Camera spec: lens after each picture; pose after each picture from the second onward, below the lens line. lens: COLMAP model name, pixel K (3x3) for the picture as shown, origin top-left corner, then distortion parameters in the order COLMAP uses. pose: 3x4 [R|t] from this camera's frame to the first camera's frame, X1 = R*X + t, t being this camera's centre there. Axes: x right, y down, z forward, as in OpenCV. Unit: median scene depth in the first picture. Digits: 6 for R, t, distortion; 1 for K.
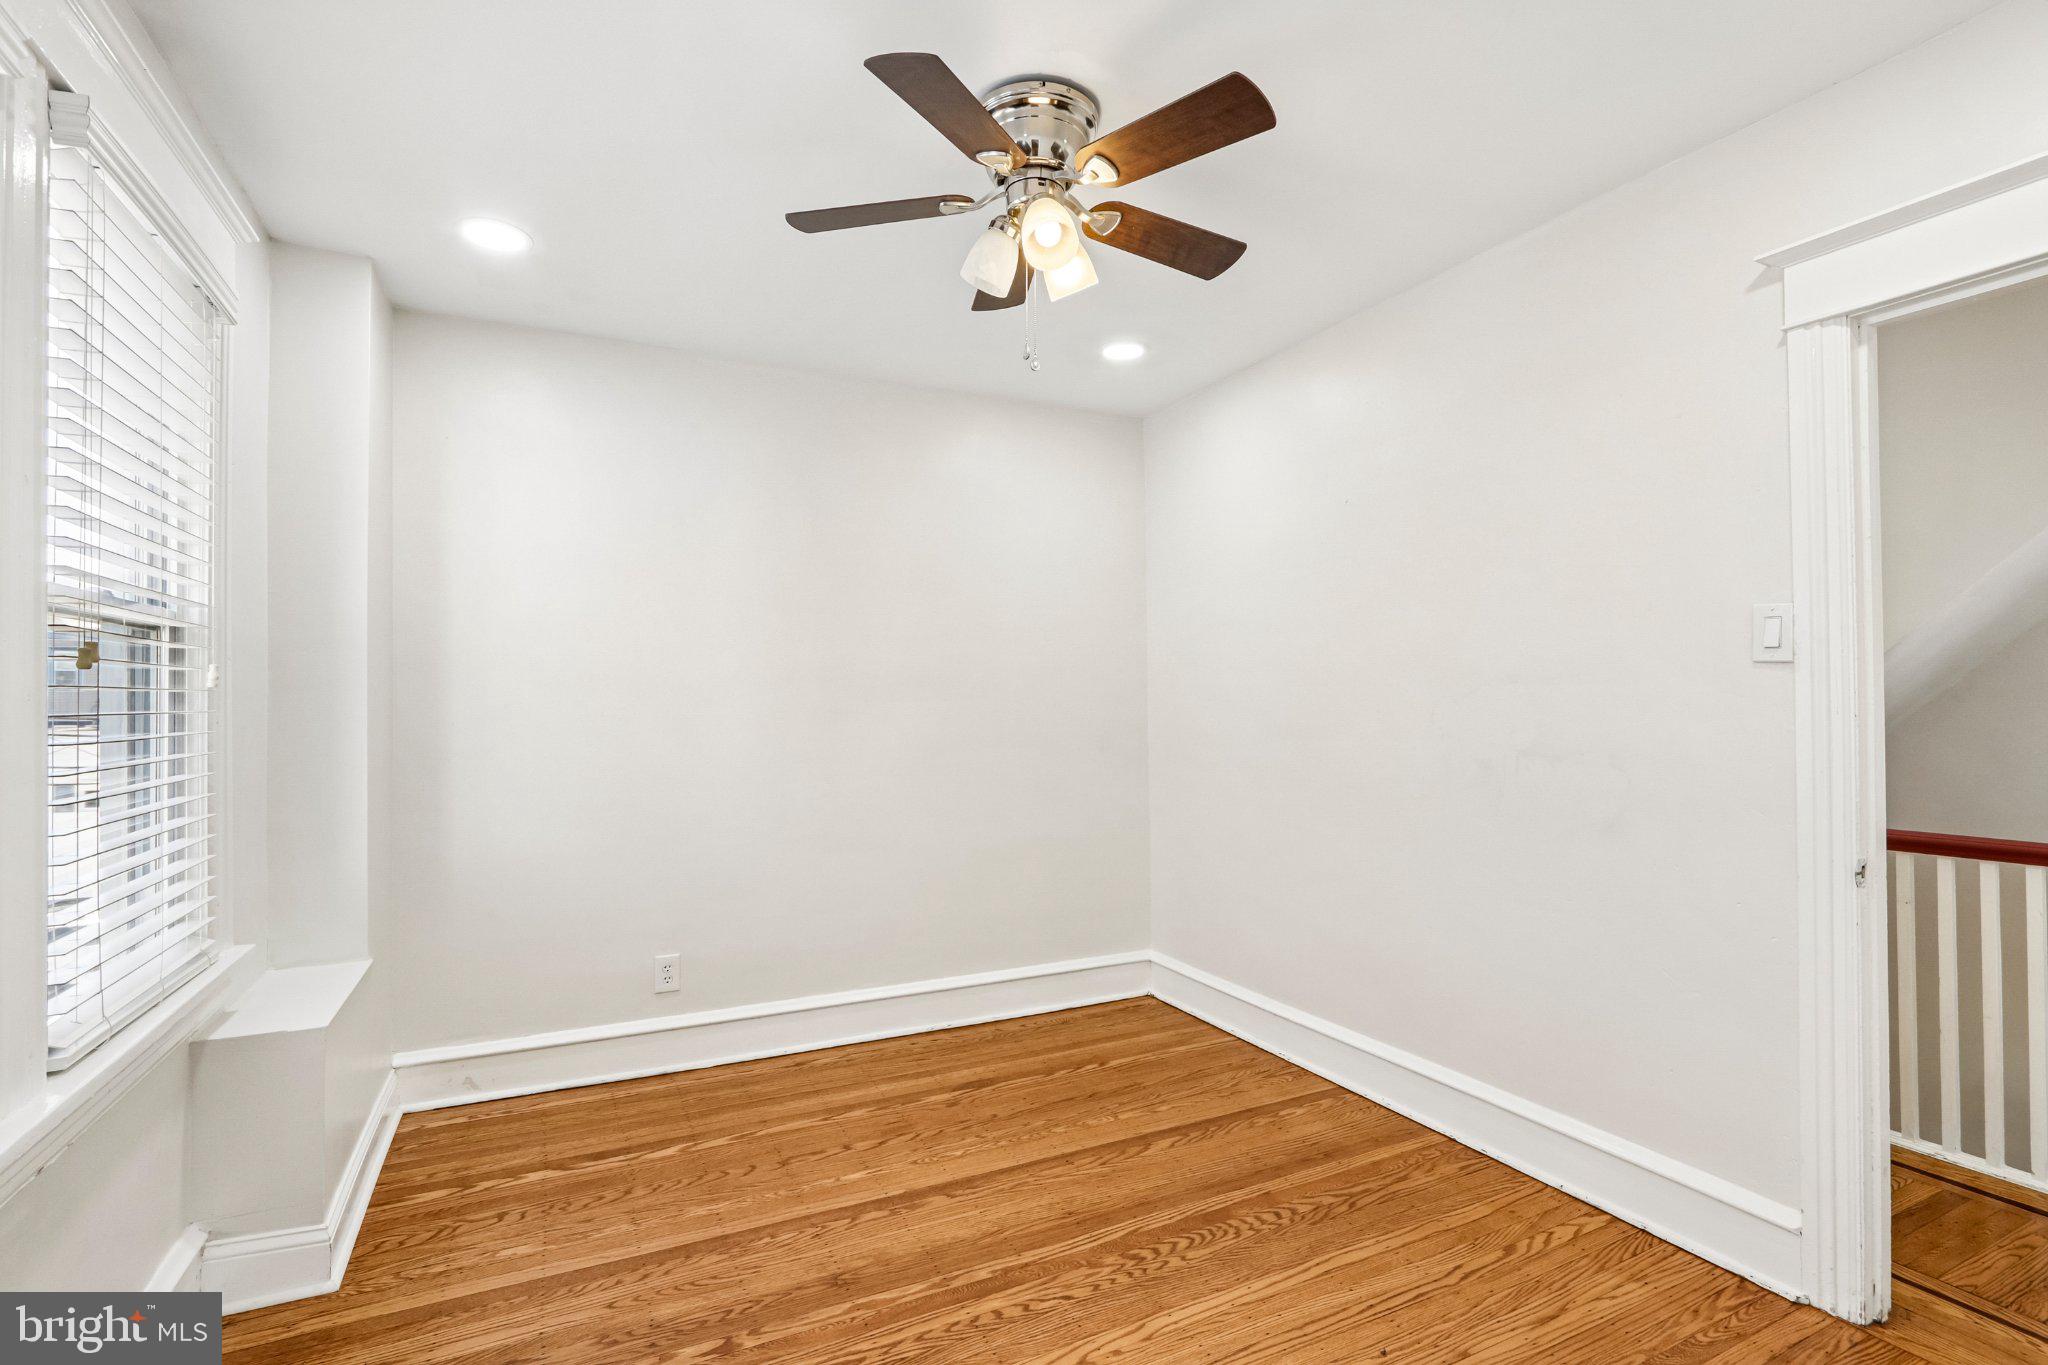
lens RADIAL K [[945.9, 0, 1015.4], [0, 945.9, 690.9], [0, 0, 1]] dist [-0.020765, 0.004784]
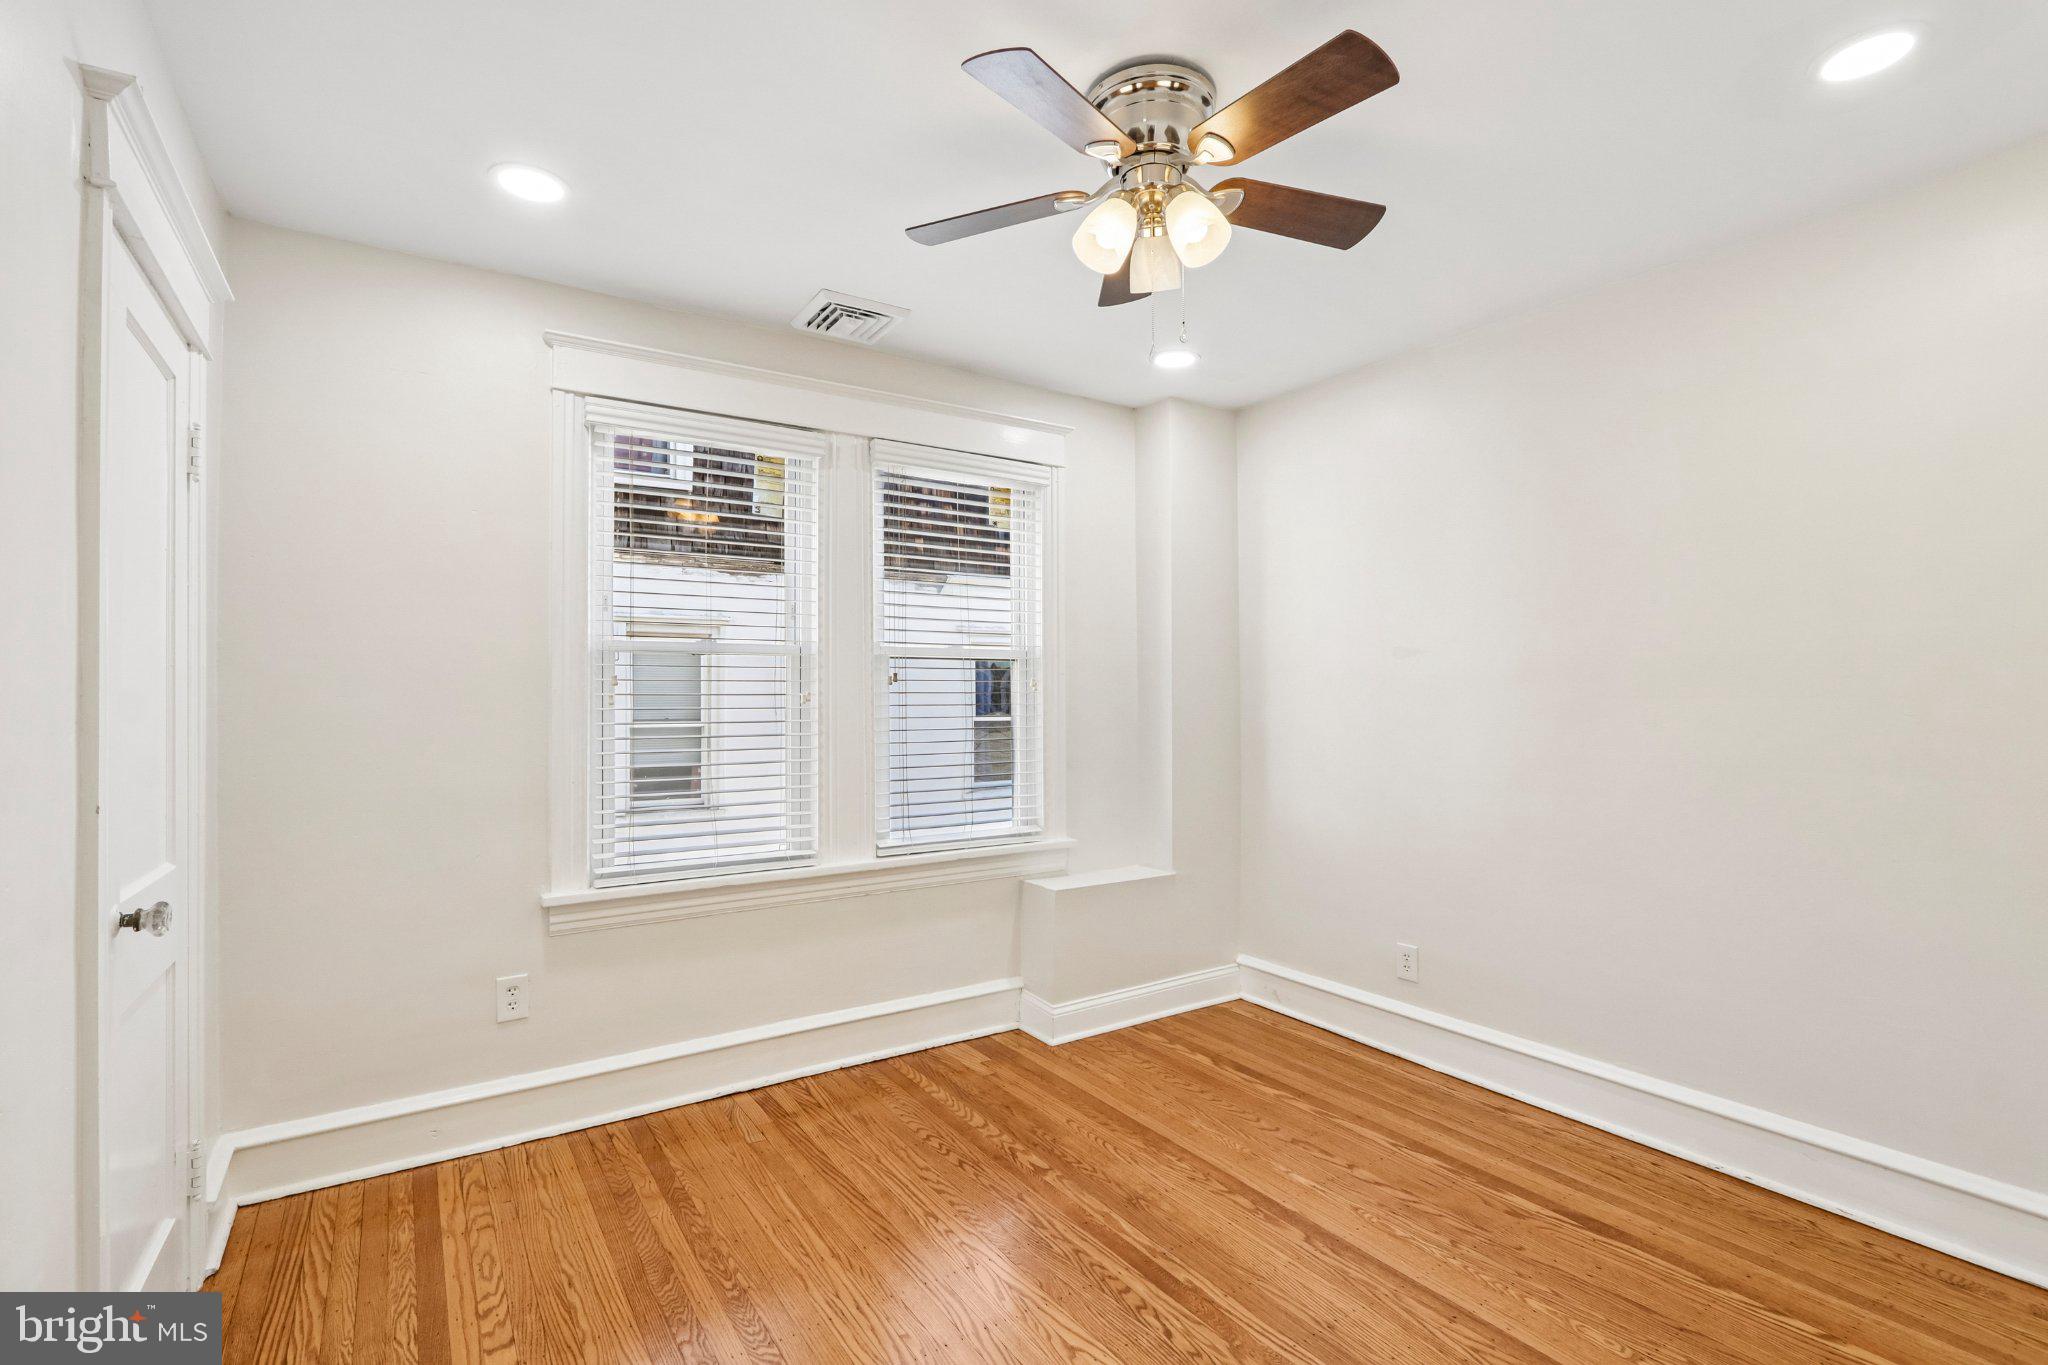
lens RADIAL K [[945.9, 0, 1015.4], [0, 945.9, 690.9], [0, 0, 1]] dist [-0.020765, 0.004784]
pose [[0.114037, -0.003945, -0.993469, 0.715573], [0.015418, 0.999879, -0.002201, -0.000295], [0.993357, -0.015067, 0.114084, 0.548743]]
